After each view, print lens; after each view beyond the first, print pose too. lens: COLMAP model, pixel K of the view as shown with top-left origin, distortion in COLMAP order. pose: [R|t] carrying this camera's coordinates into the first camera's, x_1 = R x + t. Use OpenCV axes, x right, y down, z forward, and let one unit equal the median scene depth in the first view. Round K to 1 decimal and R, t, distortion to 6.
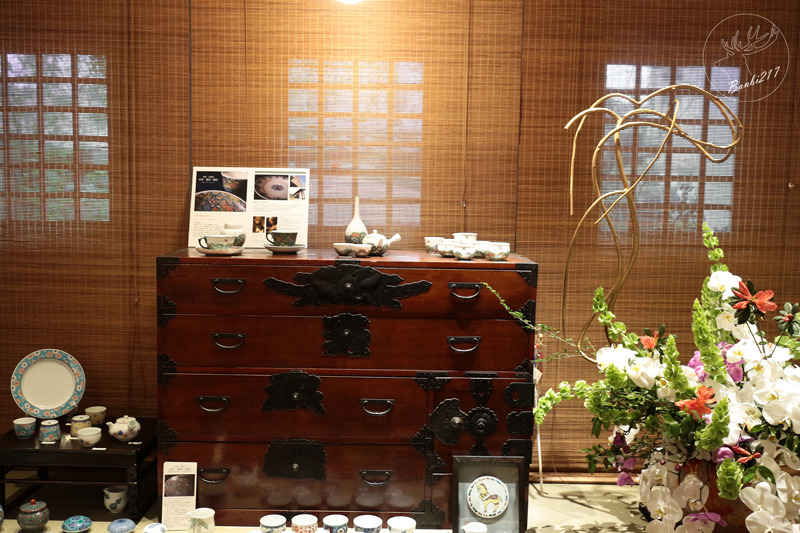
lens RADIAL K [[786.1, 0, 399.9], [0, 786.1, 263.1], [0, 0, 1]] dist [0.025561, 0.000000]
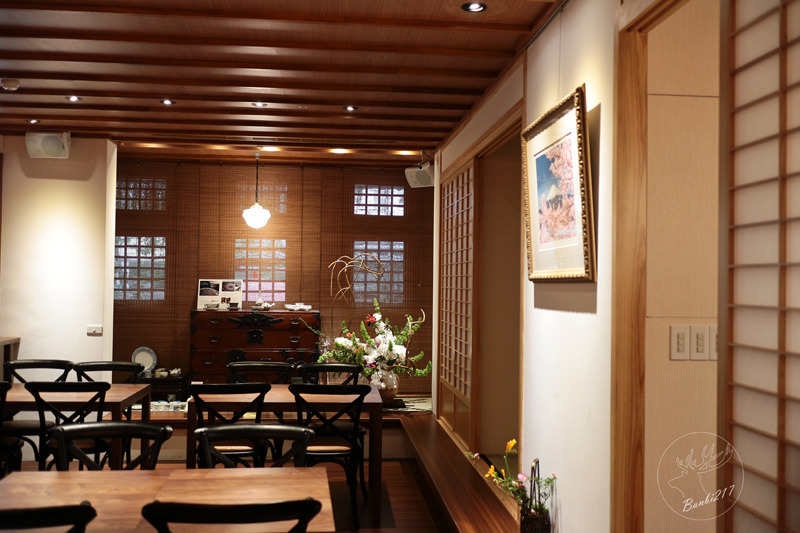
lens RADIAL K [[786.1, 0, 396.8], [0, 786.1, 270.7], [0, 0, 1]] dist [0.025561, 0.000000]
pose [[0.996480, -0.001756, 0.083817, 0.195457], [0.010625, 0.994364, -0.105484, 0.147109], [-0.083159, 0.106003, 0.990882, -1.813744]]
